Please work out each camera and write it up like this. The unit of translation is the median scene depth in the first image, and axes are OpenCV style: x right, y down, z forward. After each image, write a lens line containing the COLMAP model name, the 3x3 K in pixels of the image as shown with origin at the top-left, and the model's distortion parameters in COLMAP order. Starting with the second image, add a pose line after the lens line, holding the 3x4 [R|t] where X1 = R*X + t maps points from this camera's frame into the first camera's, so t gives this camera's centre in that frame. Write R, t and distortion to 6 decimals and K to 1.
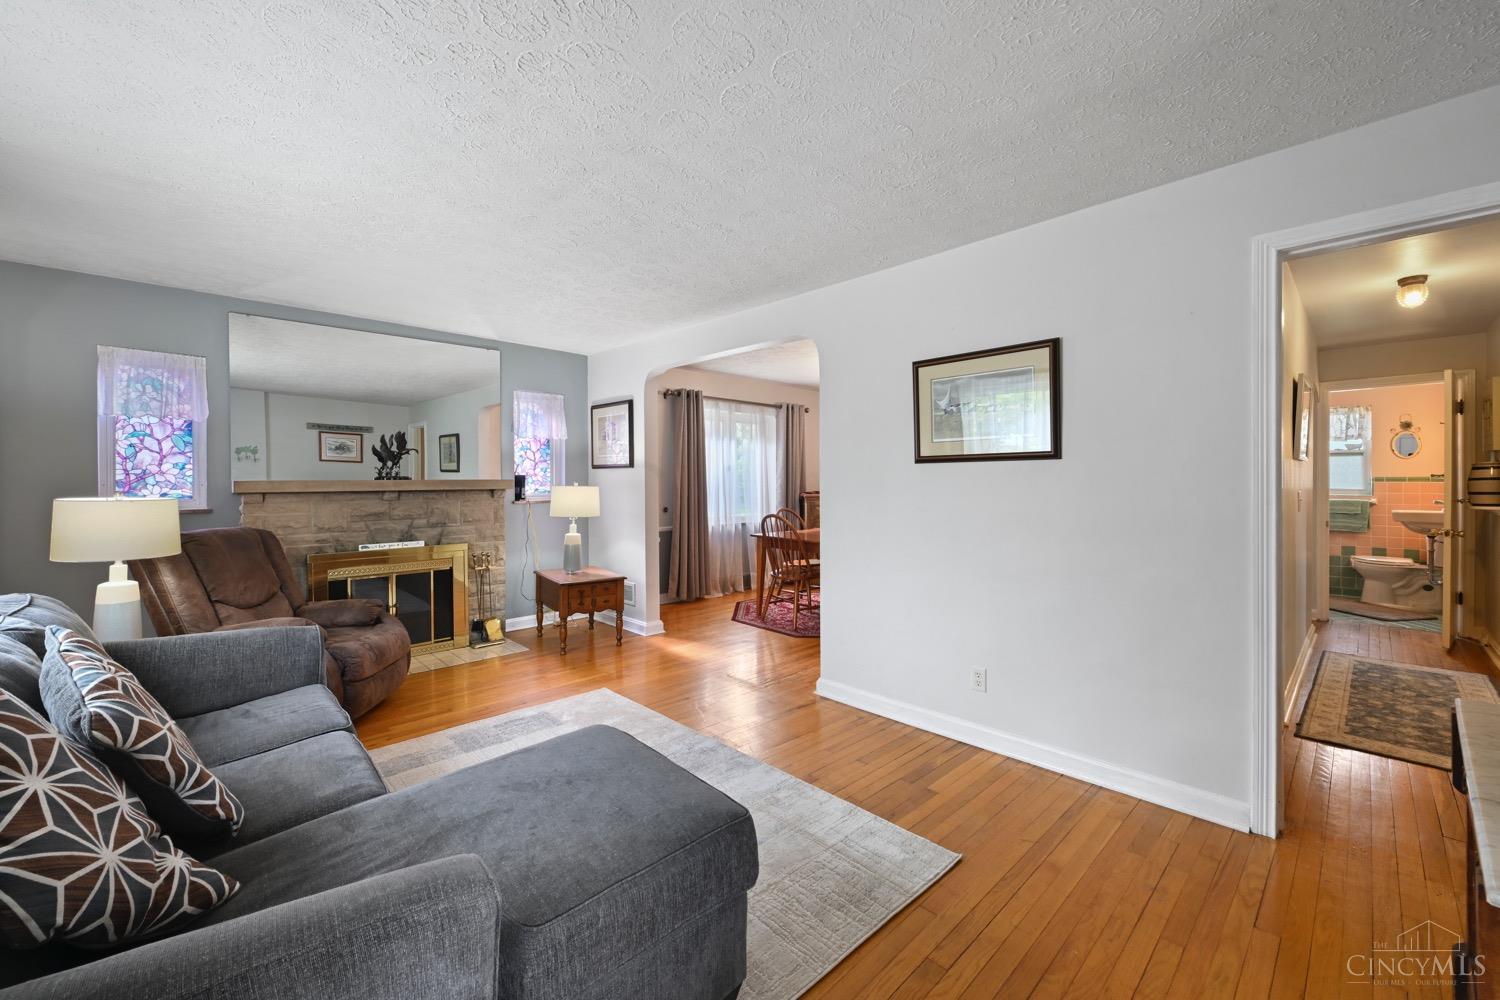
lens RADIAL K [[598.7, 0, 749.3], [0, 598.7, 491.1], [0, 0, 1]] dist [-0.002114, 0.000291]
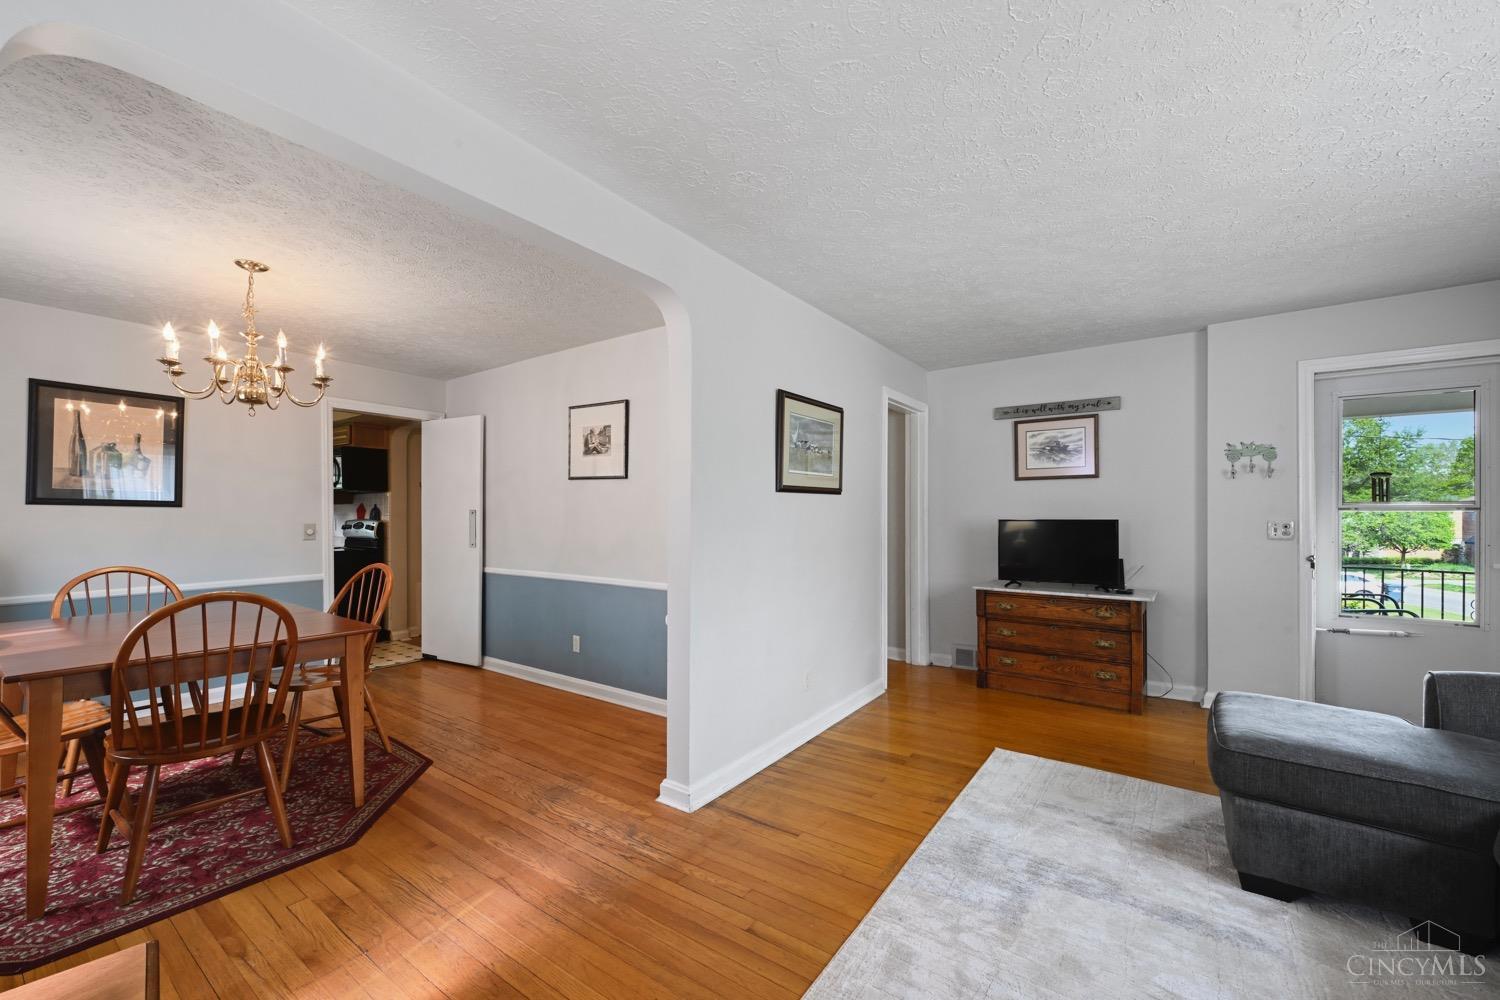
lens RADIAL K [[598.7, 0, 744.5], [0, 598.7, 501.6], [0, 0, 1]] dist [-0.002114, 0.000291]
pose [[-0.186516, 0.003329, 0.982446, -0.366775], [0.003752, 0.999989, -0.002676, -0.014794], [-0.982445, 0.003187, -0.186526, 0.661210]]
